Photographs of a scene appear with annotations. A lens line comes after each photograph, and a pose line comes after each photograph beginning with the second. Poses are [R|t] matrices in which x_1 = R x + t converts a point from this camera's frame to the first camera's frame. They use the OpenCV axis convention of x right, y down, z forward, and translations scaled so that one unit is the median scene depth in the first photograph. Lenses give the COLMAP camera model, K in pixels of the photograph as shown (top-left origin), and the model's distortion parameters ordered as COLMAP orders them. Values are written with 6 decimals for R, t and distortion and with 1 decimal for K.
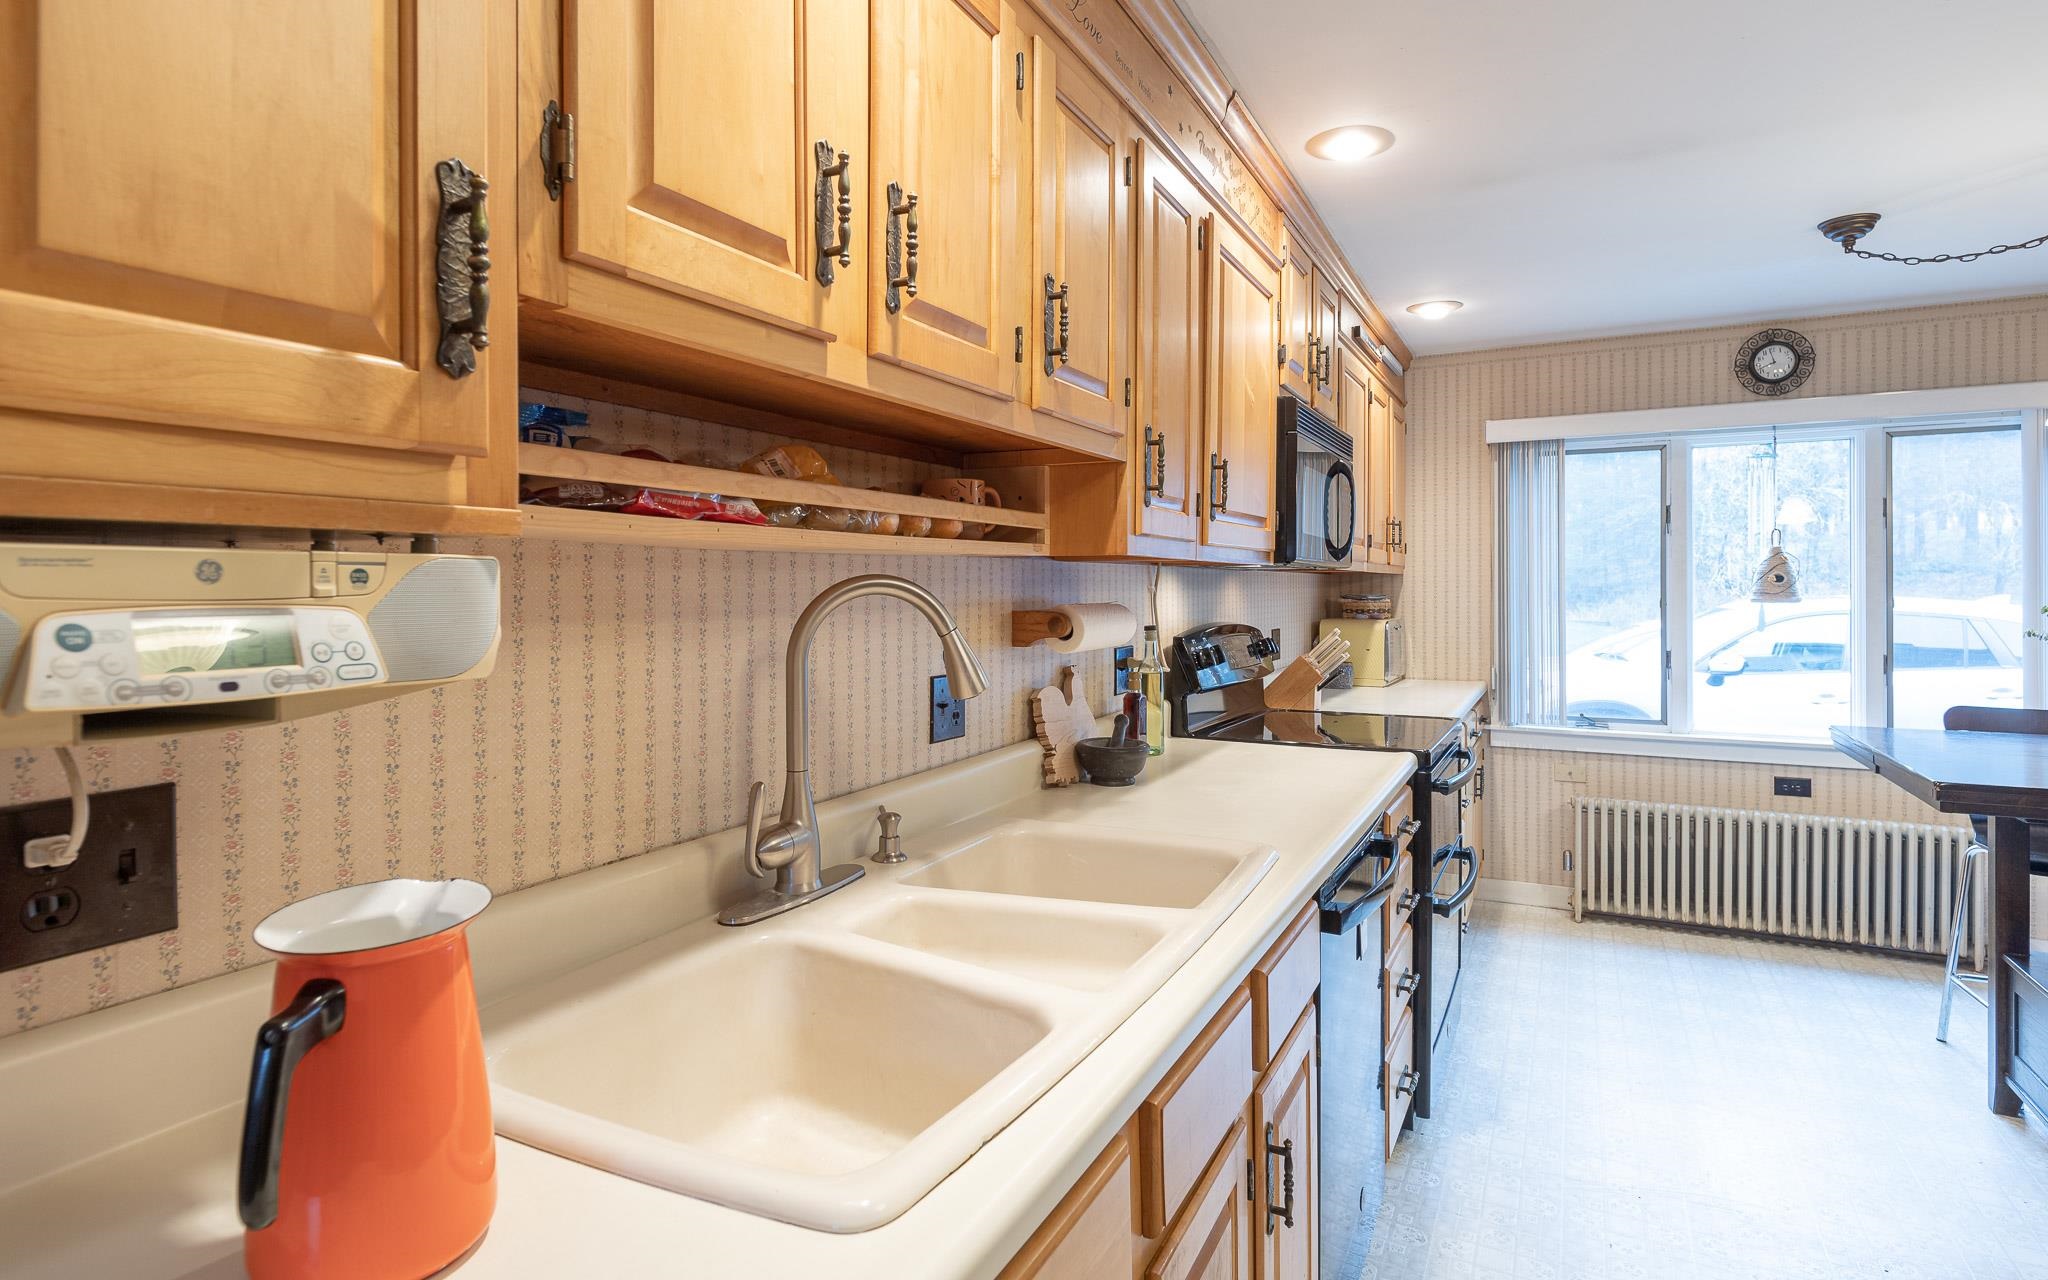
lens RADIAL K [[1072.3, 0, 1026.9], [0, 1072.3, 591.3], [0, 0, 1]] dist [0.001422, 0.000078]
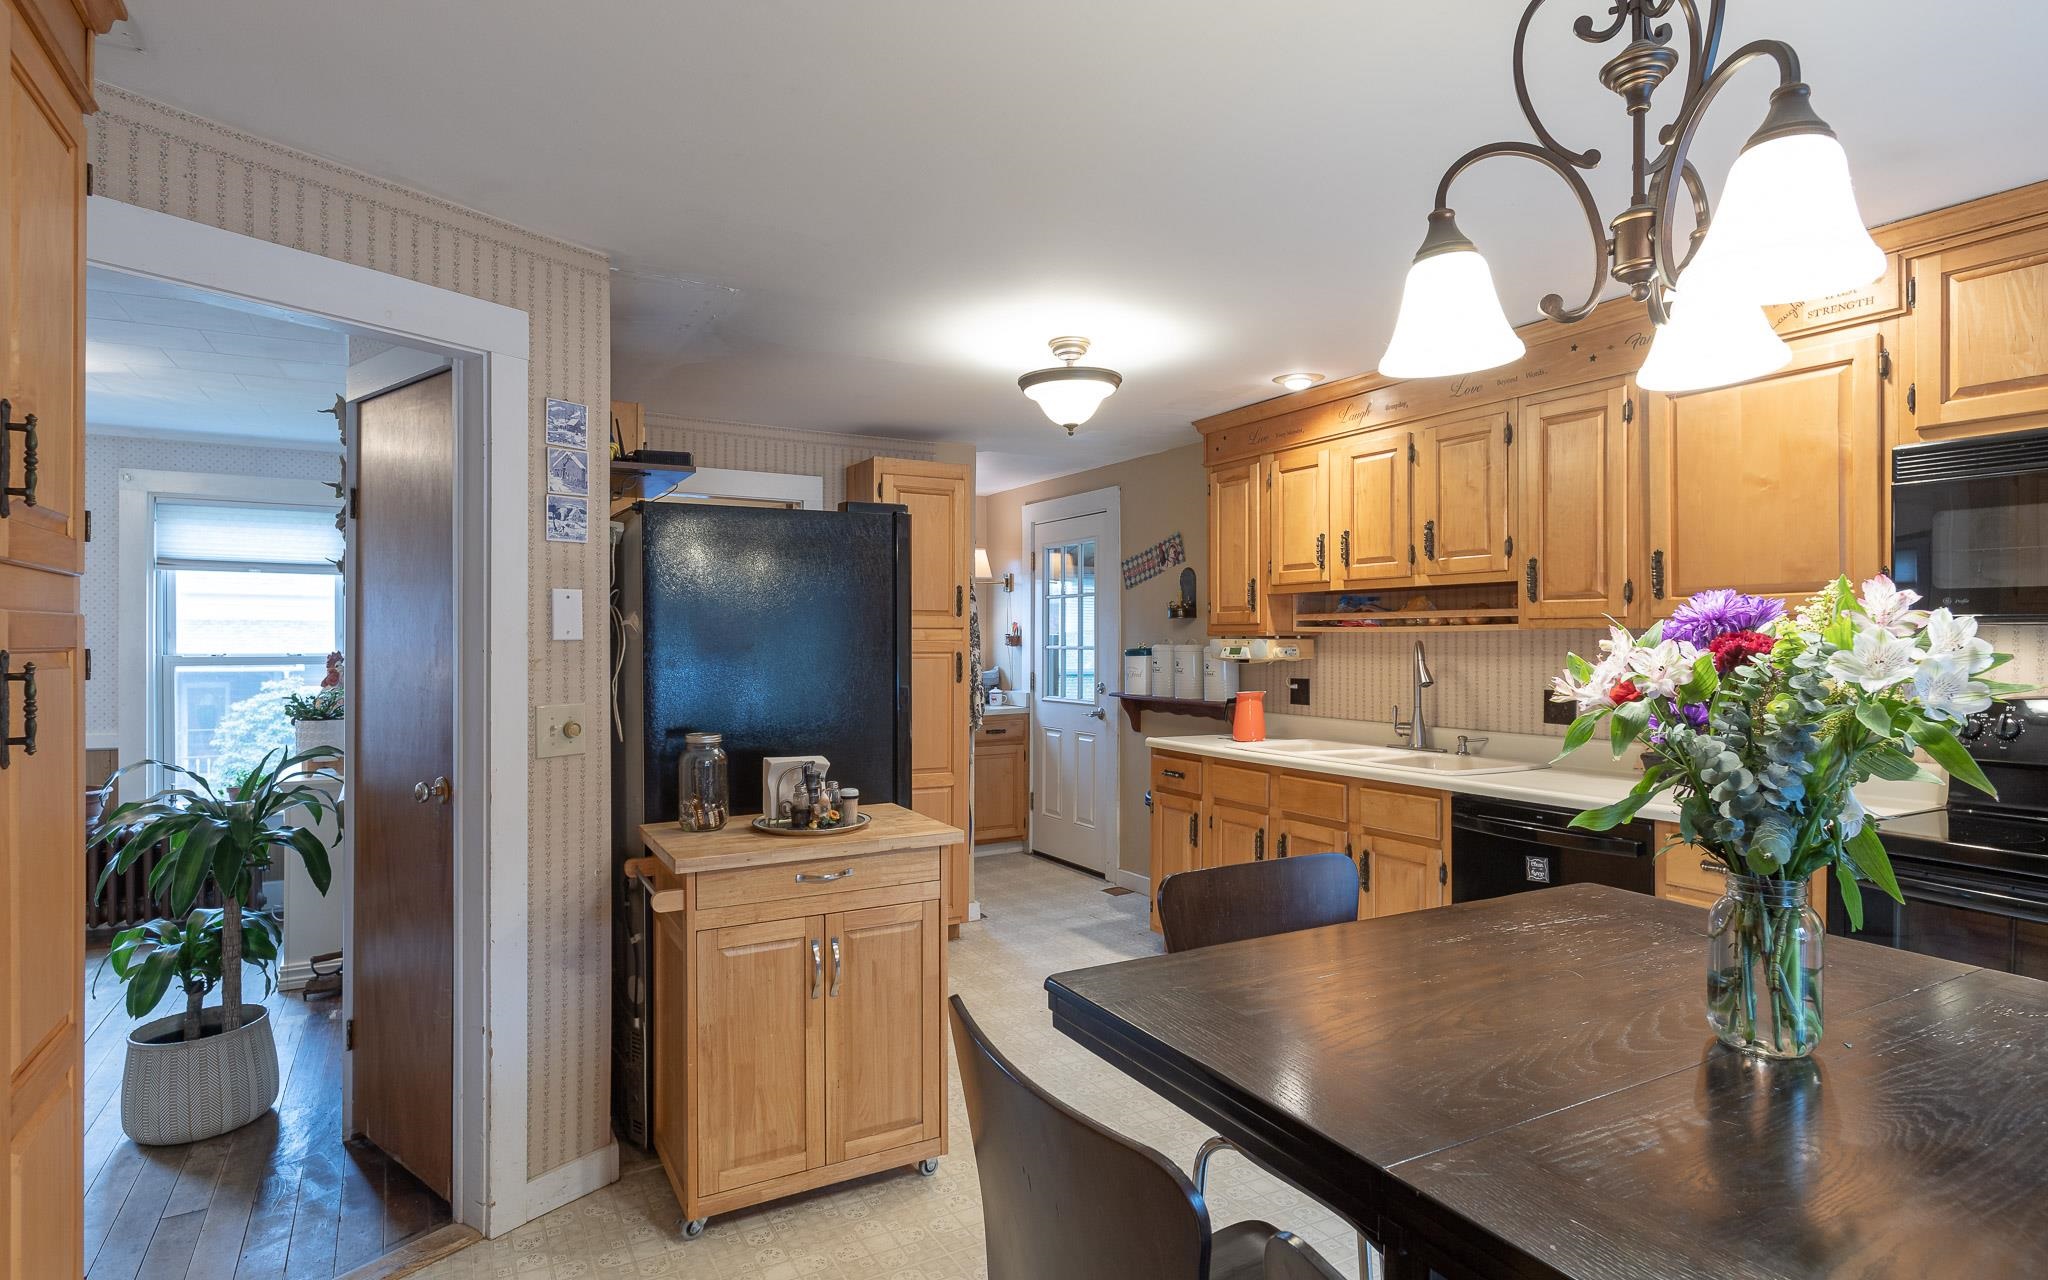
lens RADIAL K [[1064.1, 0, 1025.8], [0, 1064.1, 642.3], [0, 0, 1]] dist [-0.003081, -0.001056]
pose [[-0.552518, 0.006379, -0.833477, 1.458227], [0.000662, 0.999974, 0.007214, -0.016676], [0.833501, 0.003435, -0.552508, 0.887420]]
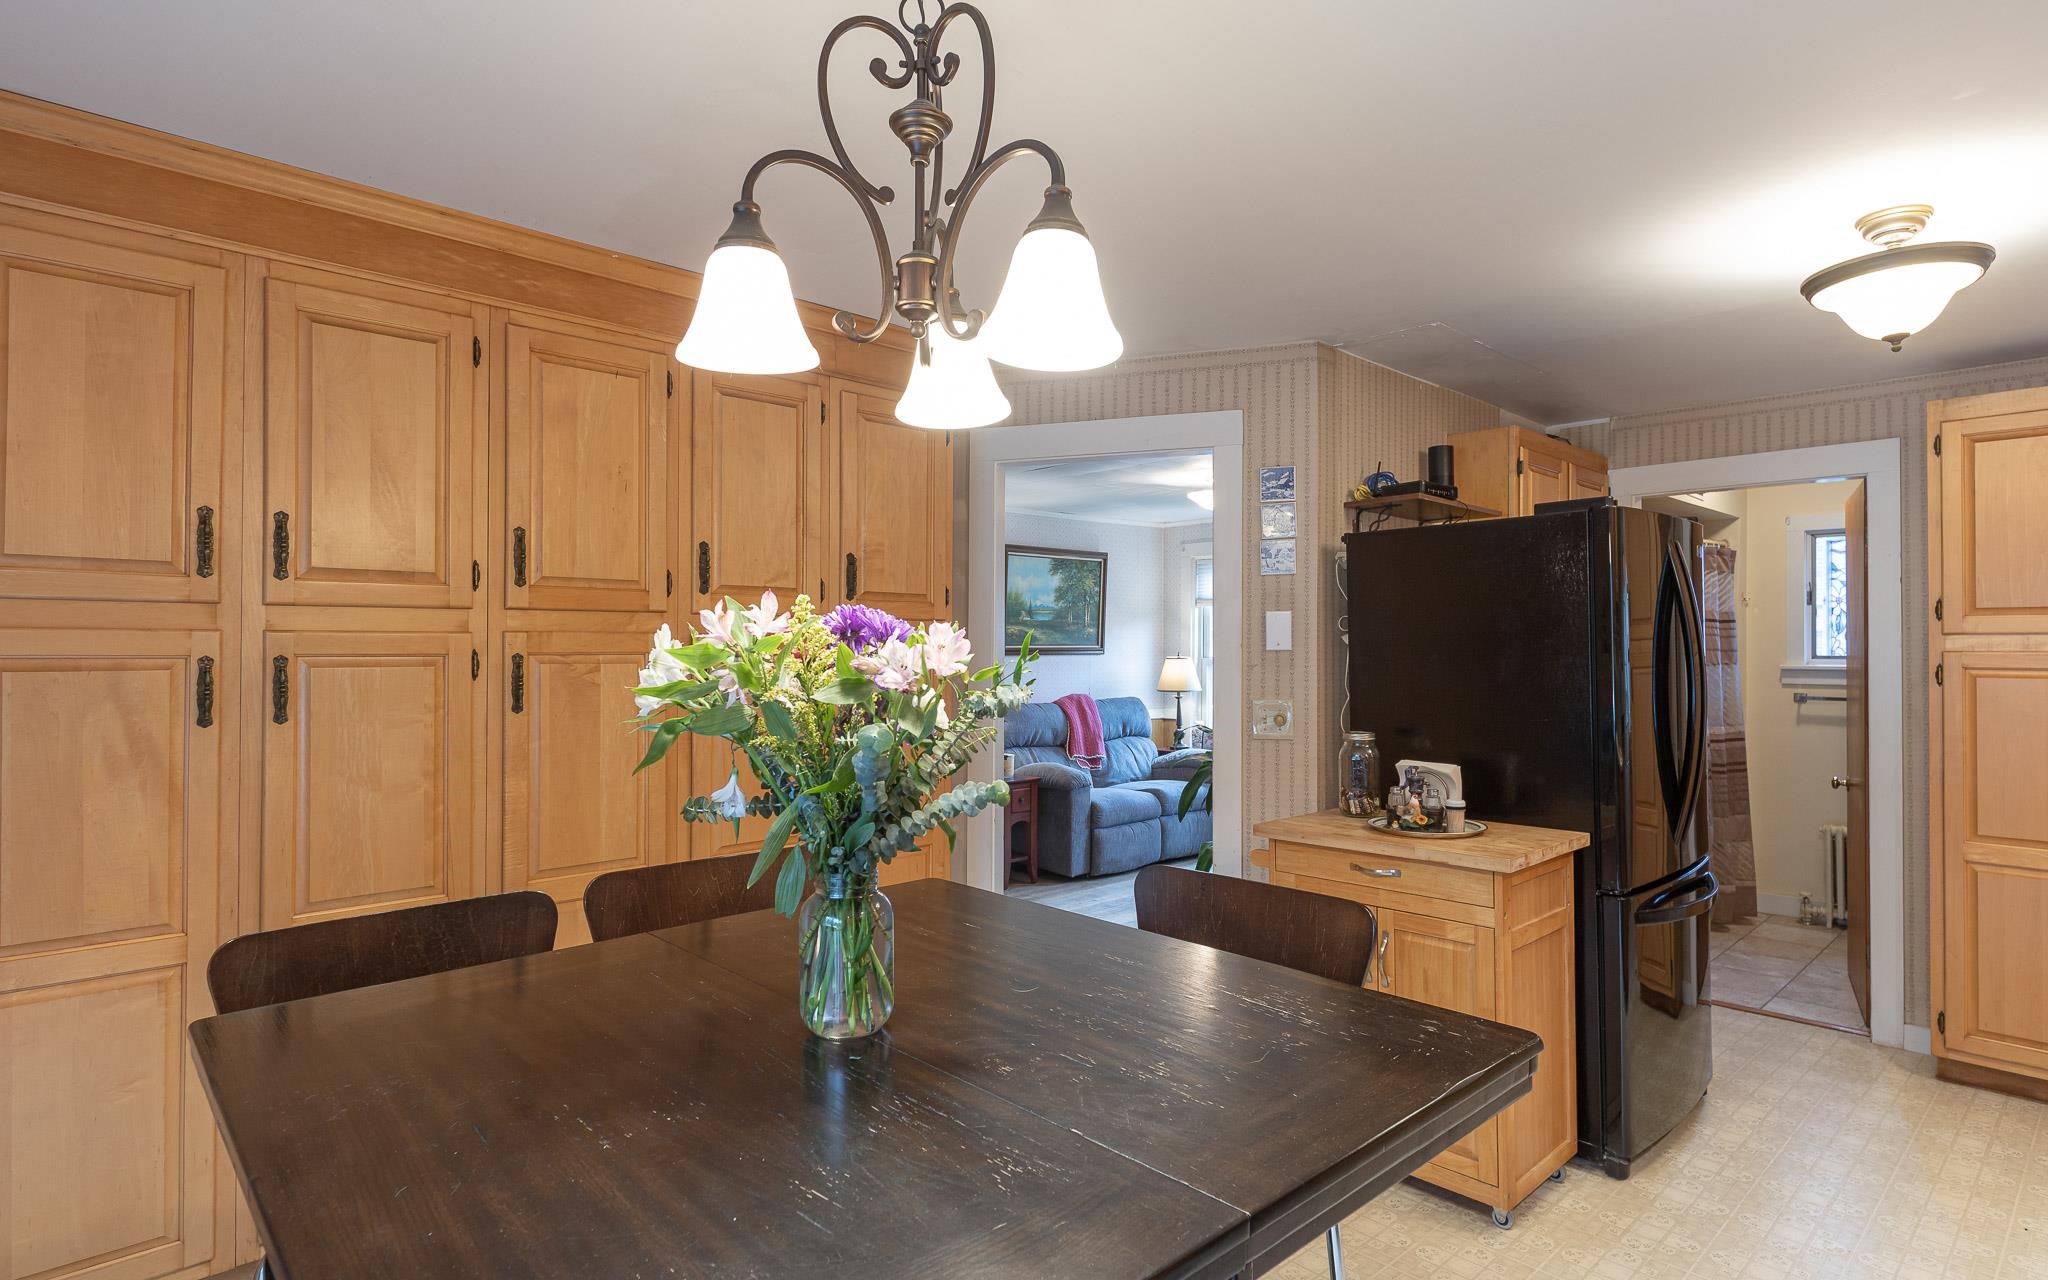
lens RADIAL K [[1064.1, 0, 1025.8], [0, 1064.1, 642.3], [0, 0, 1]] dist [-0.003081, -0.001056]
pose [[-0.940682, 0.007463, 0.339209, 0.735200], [0.005036, 0.999955, -0.008036, -0.012861], [-0.339253, -0.005851, -0.940677, 1.283949]]
